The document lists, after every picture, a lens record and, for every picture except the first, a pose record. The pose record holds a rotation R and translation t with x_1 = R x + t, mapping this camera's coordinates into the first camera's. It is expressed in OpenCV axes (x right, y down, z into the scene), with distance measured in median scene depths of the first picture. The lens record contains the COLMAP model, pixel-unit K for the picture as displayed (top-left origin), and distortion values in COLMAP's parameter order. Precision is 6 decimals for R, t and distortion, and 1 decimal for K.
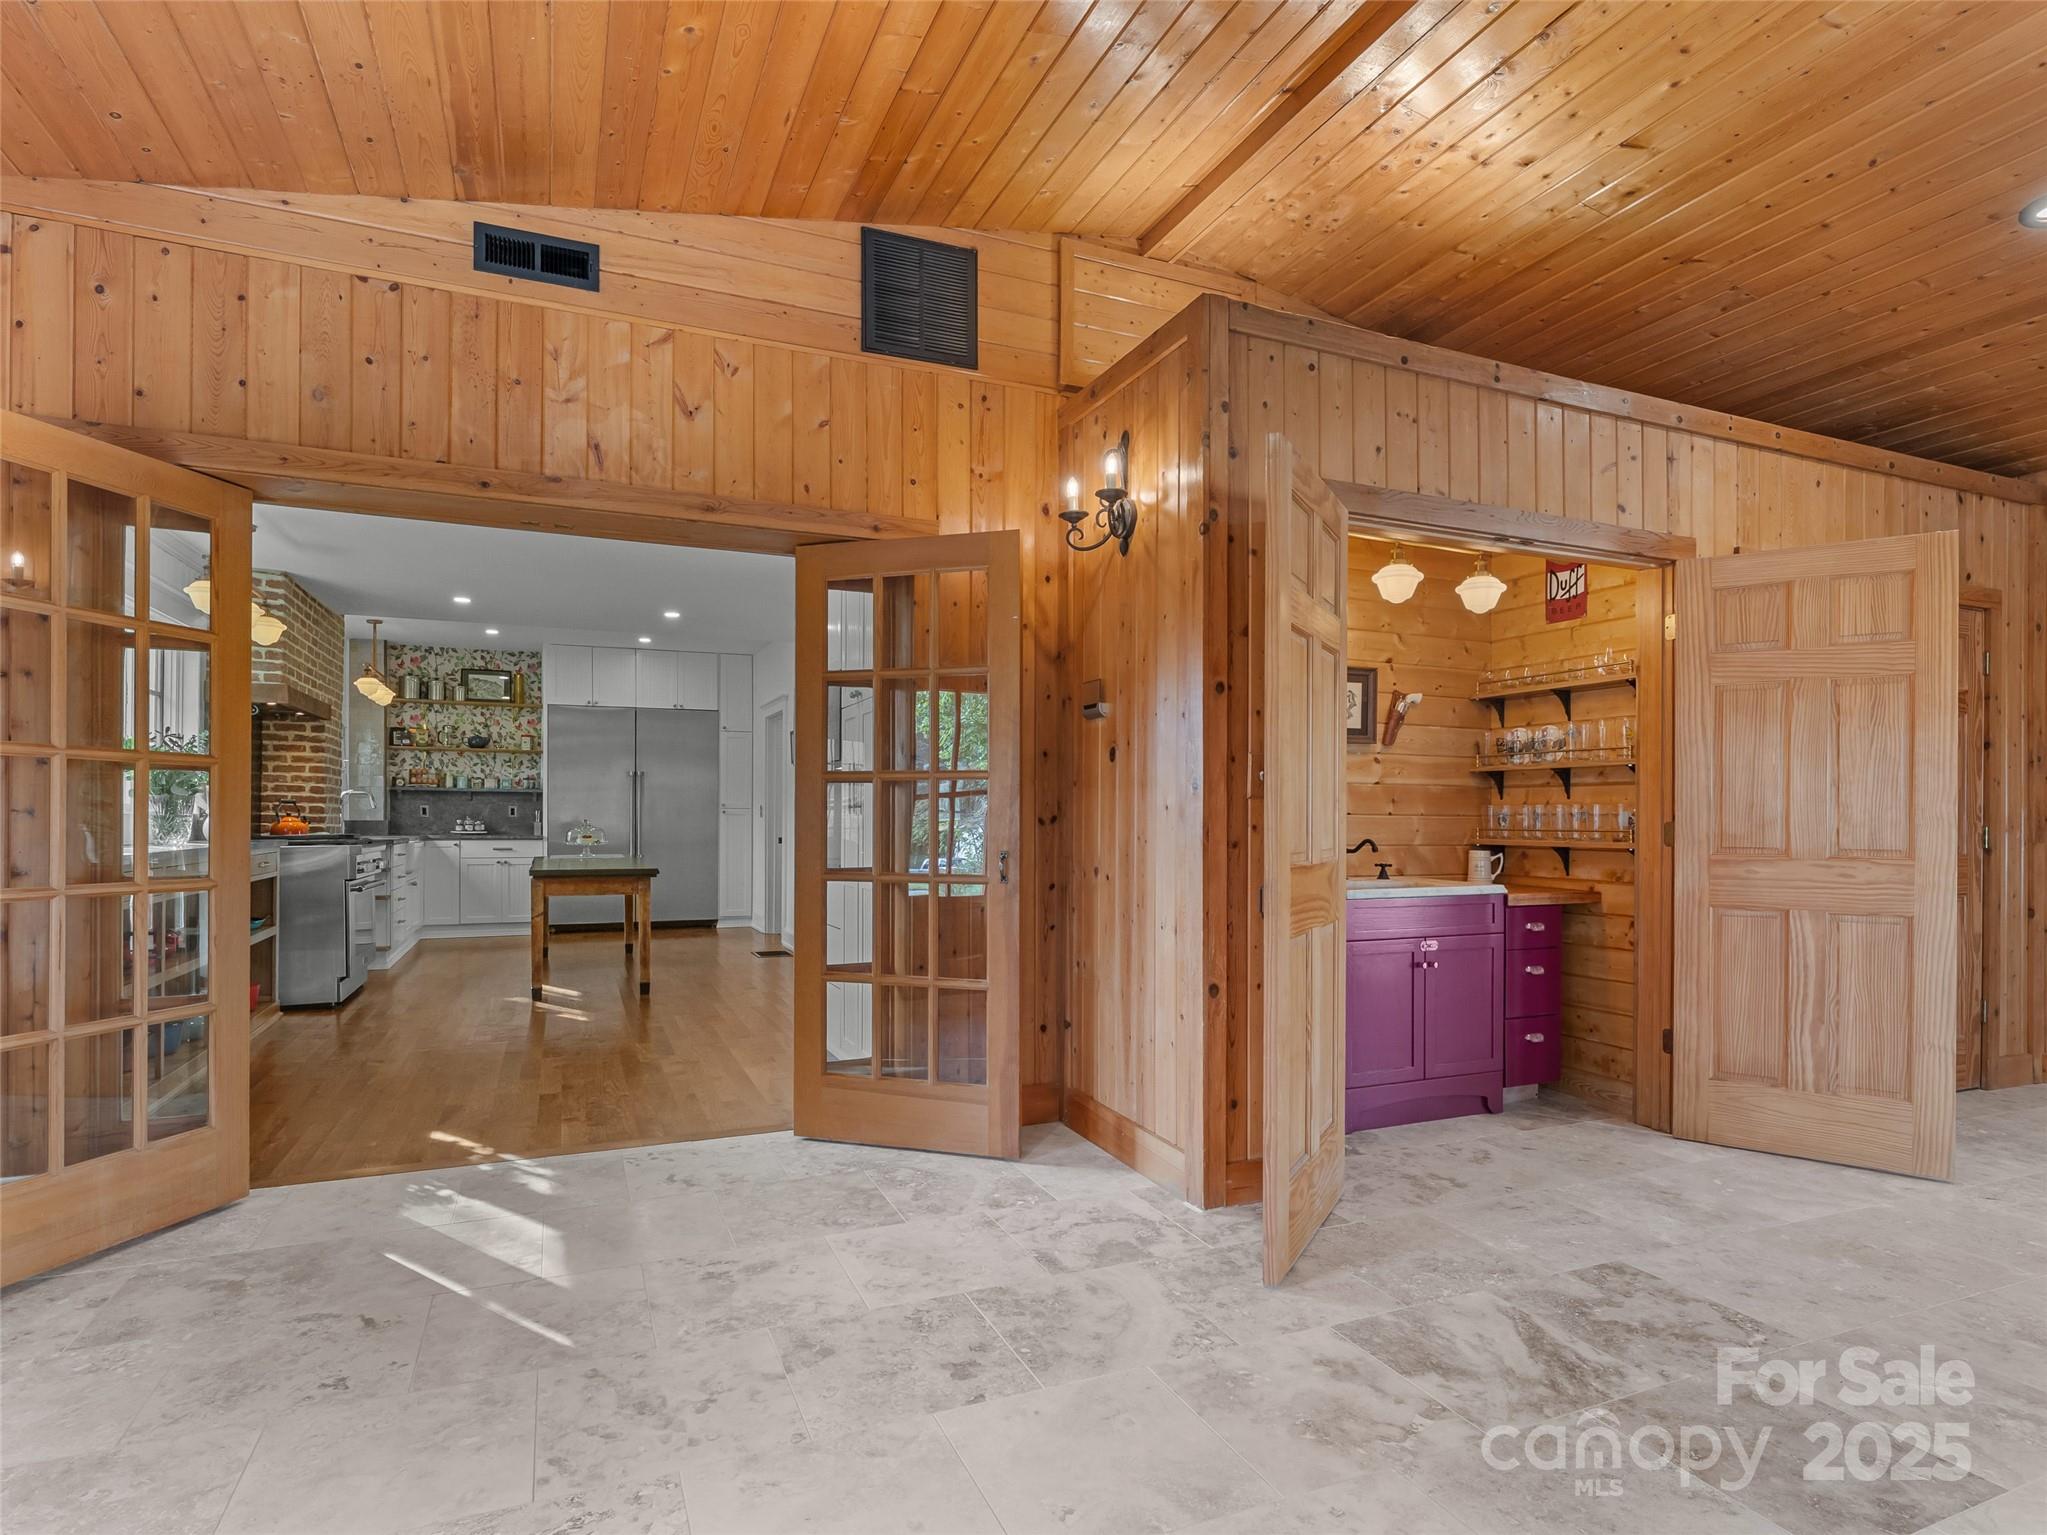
lens RADIAL K [[1079.1, 0, 1021.0], [0, 1079.1, 811.1], [0, 0, 1]] dist [0.005038, 0.000671]
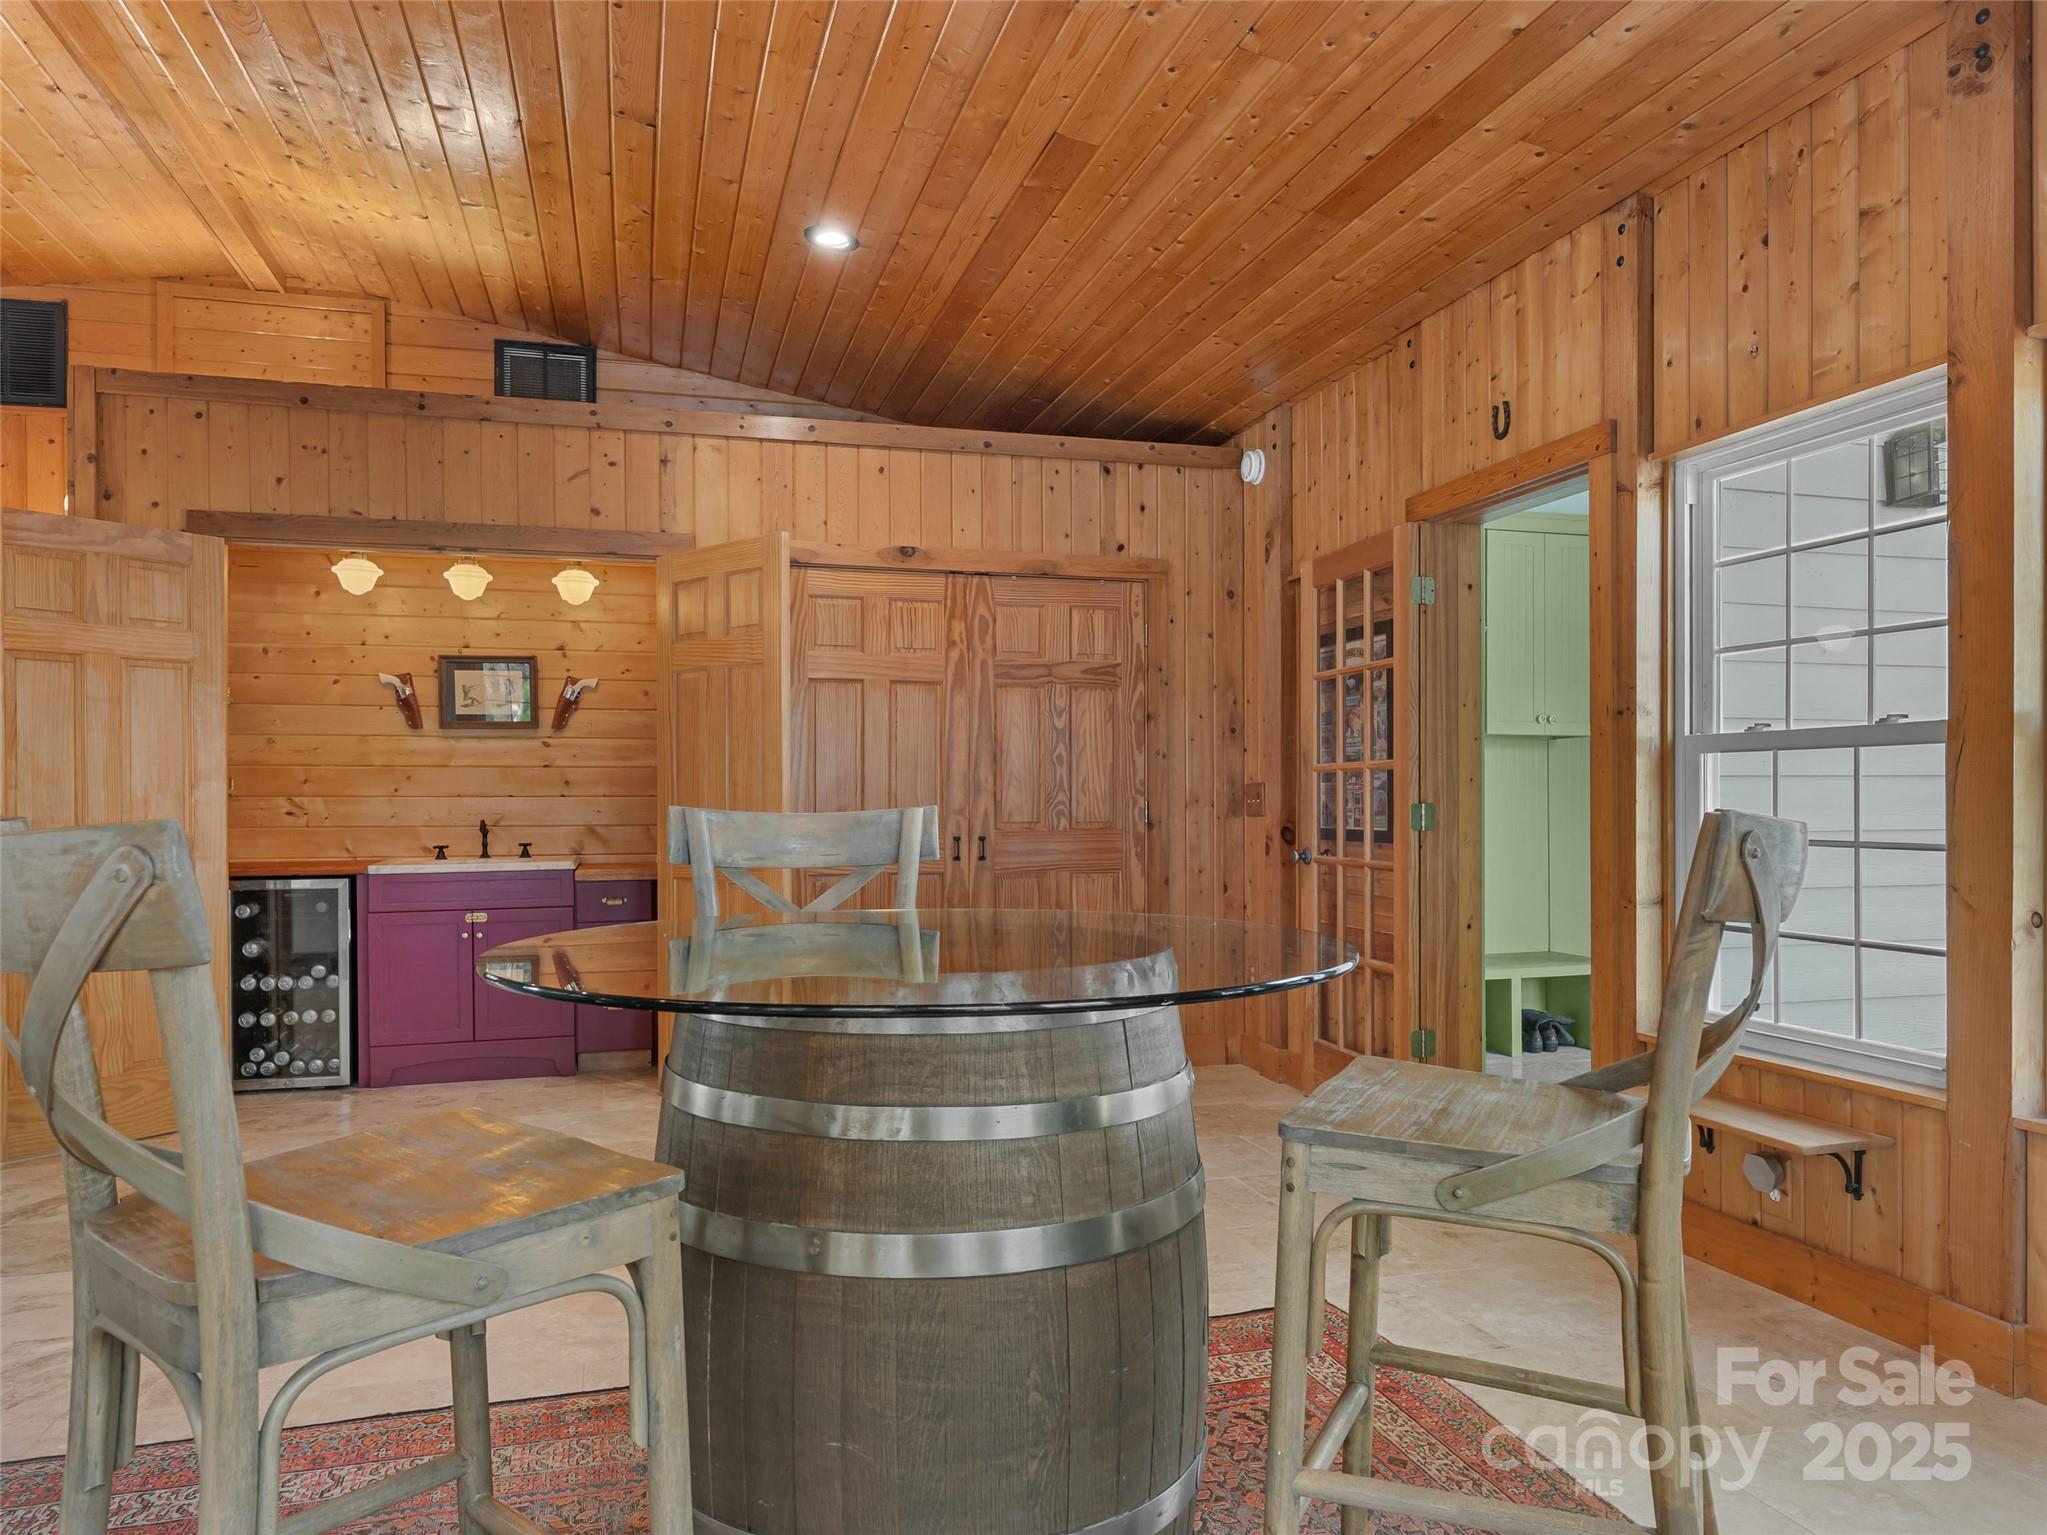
lens RADIAL K [[1396.5, 0, 1028.6], [0, 1396.5, 785.0], [0, 0, 1]] dist [0.023862, -0.016255]
pose [[0.991570, -0.014416, -0.128771, 1.032439], [0.013758, 0.999887, -0.005993, 0.007445], [0.128843, 0.004171, 0.991656, -0.297964]]
